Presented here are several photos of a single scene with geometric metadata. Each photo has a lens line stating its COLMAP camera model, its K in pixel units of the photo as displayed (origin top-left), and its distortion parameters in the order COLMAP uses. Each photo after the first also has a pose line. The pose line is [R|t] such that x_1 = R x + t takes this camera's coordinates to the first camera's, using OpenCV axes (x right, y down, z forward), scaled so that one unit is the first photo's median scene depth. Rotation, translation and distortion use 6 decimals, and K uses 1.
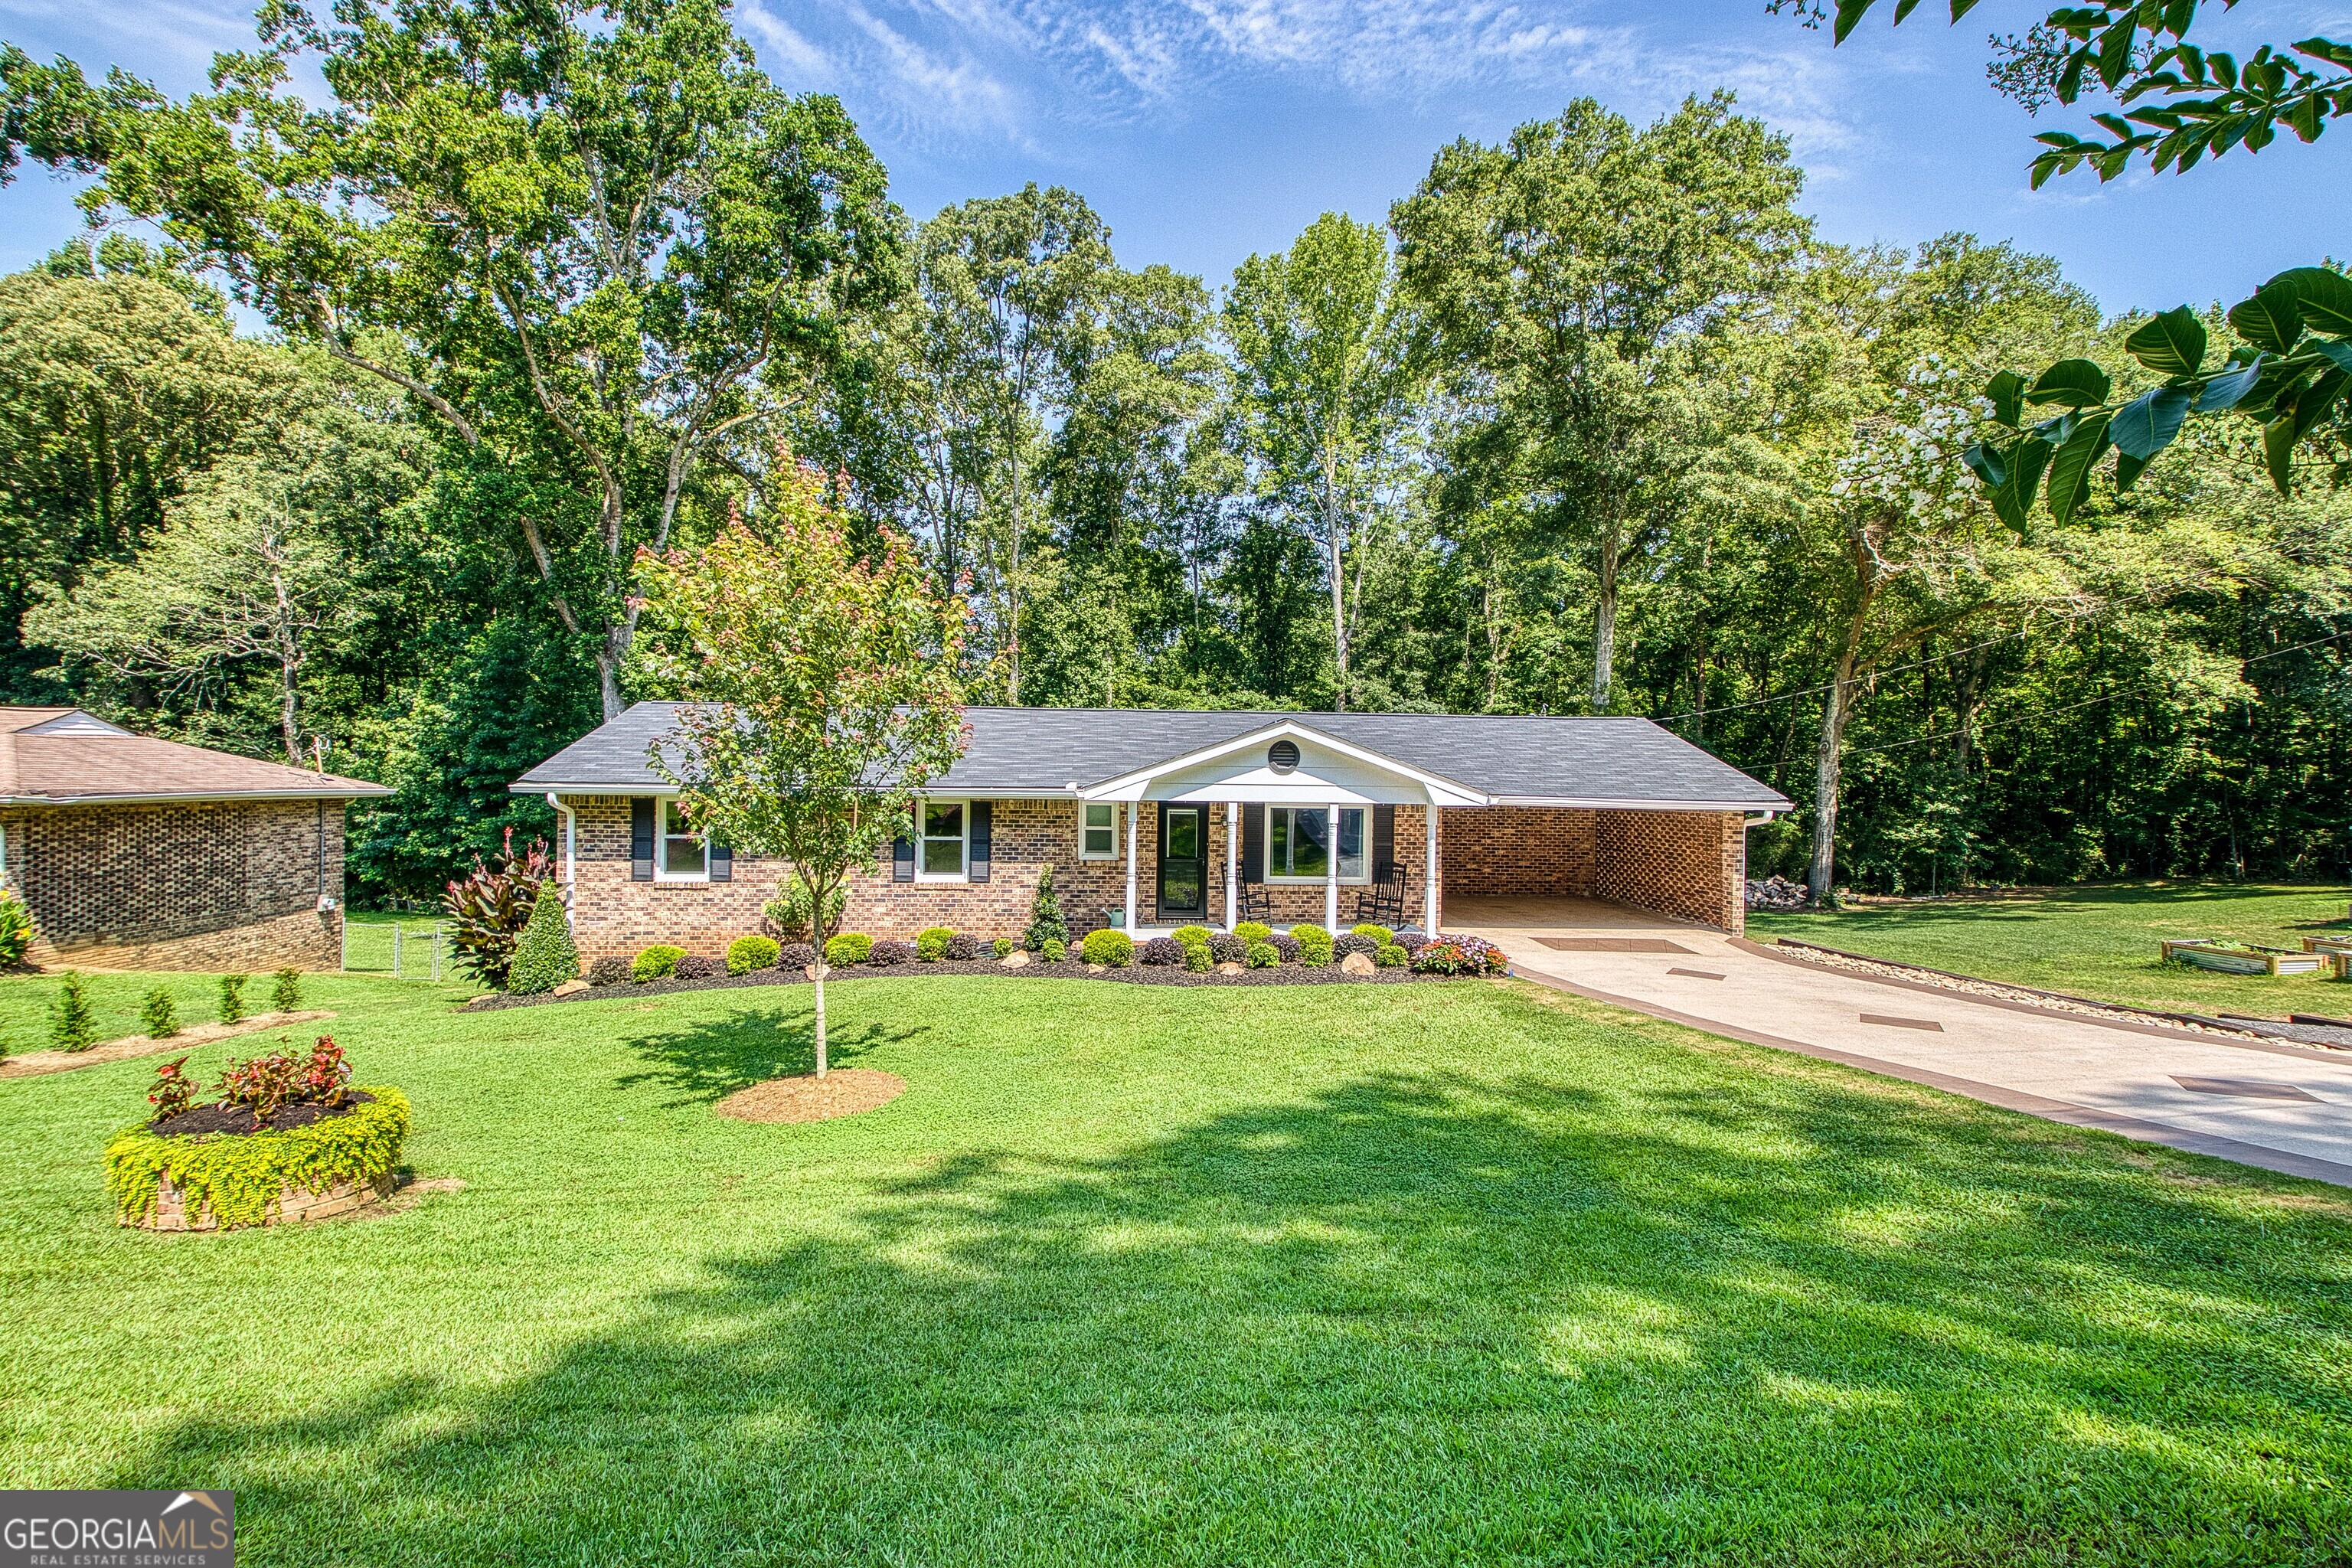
lens RADIAL K [[1093.1, 0, 1140.8], [0, 1093.1, 768.9], [0, 0, 1]] dist [0.030593, -0.035046]
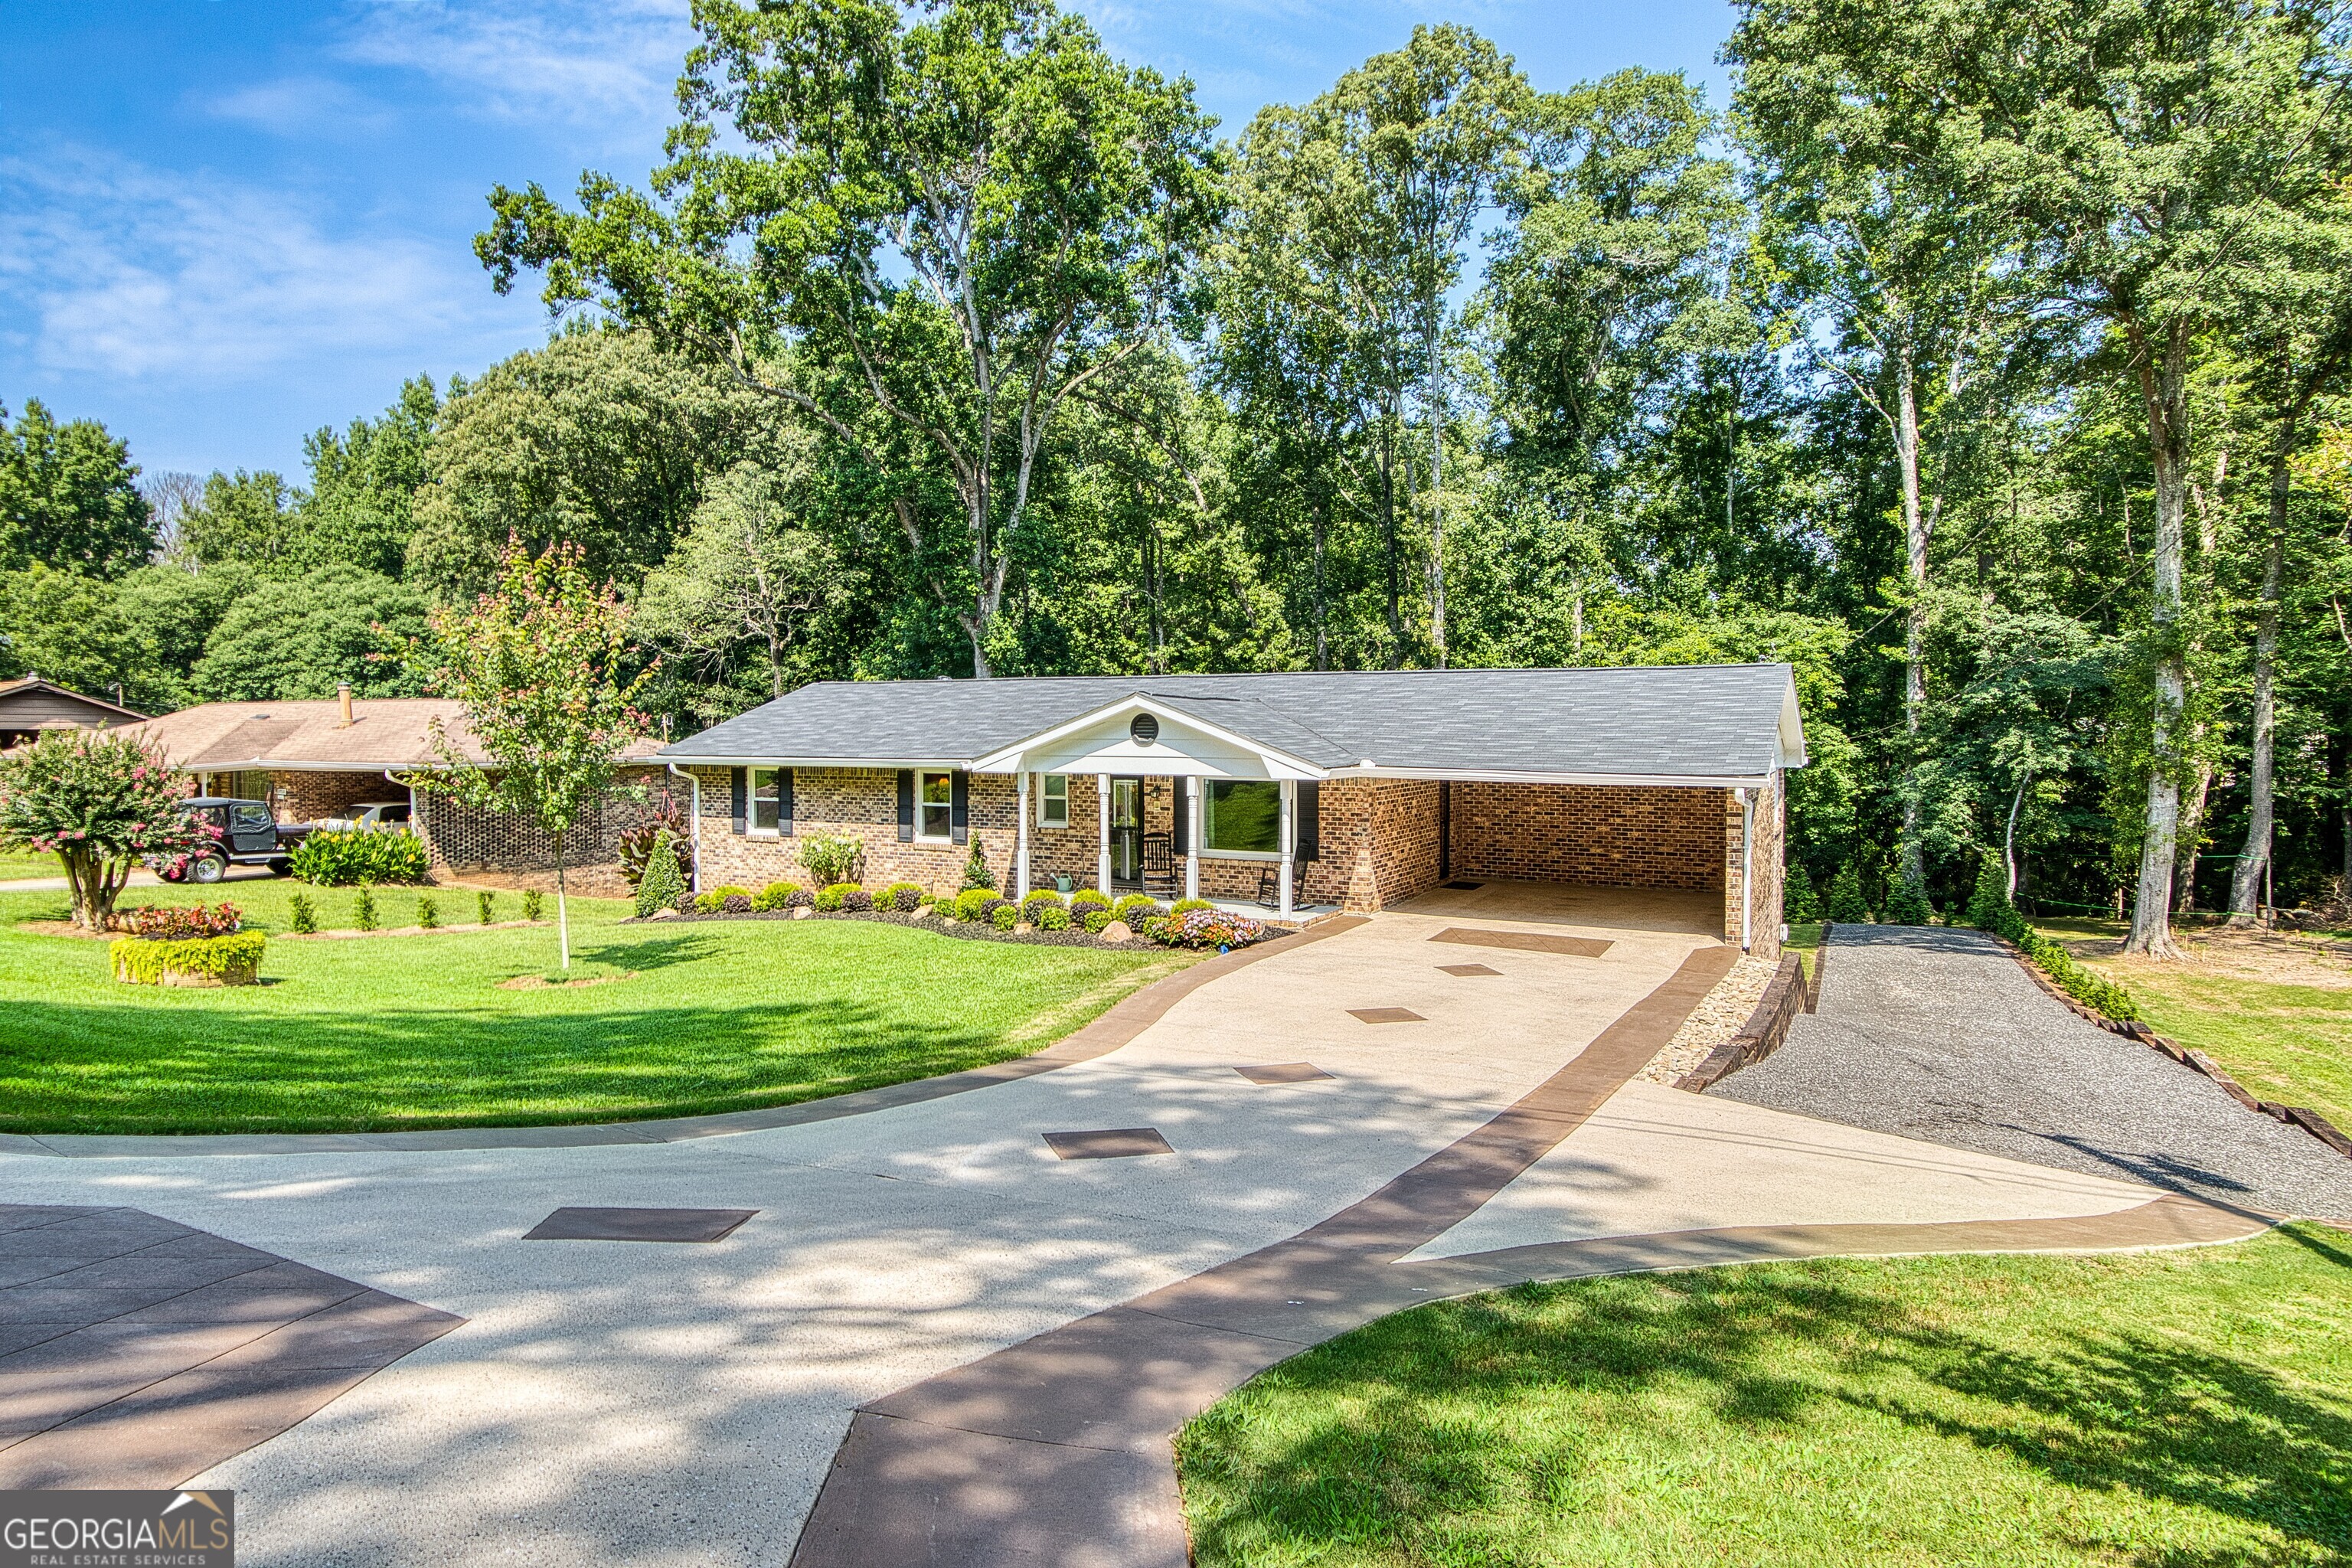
lens RADIAL K [[1419.2, 0, 1176.0], [0, 1419.2, 784.0], [0, 0, 1]] dist [-0.004204, -0.001595]
pose [[0.850235, 0.009472, -0.526318, 0.645825], [0.016359, 0.998880, 0.044404, -0.014069], [0.526149, -0.046364, 0.849128, -0.075293]]
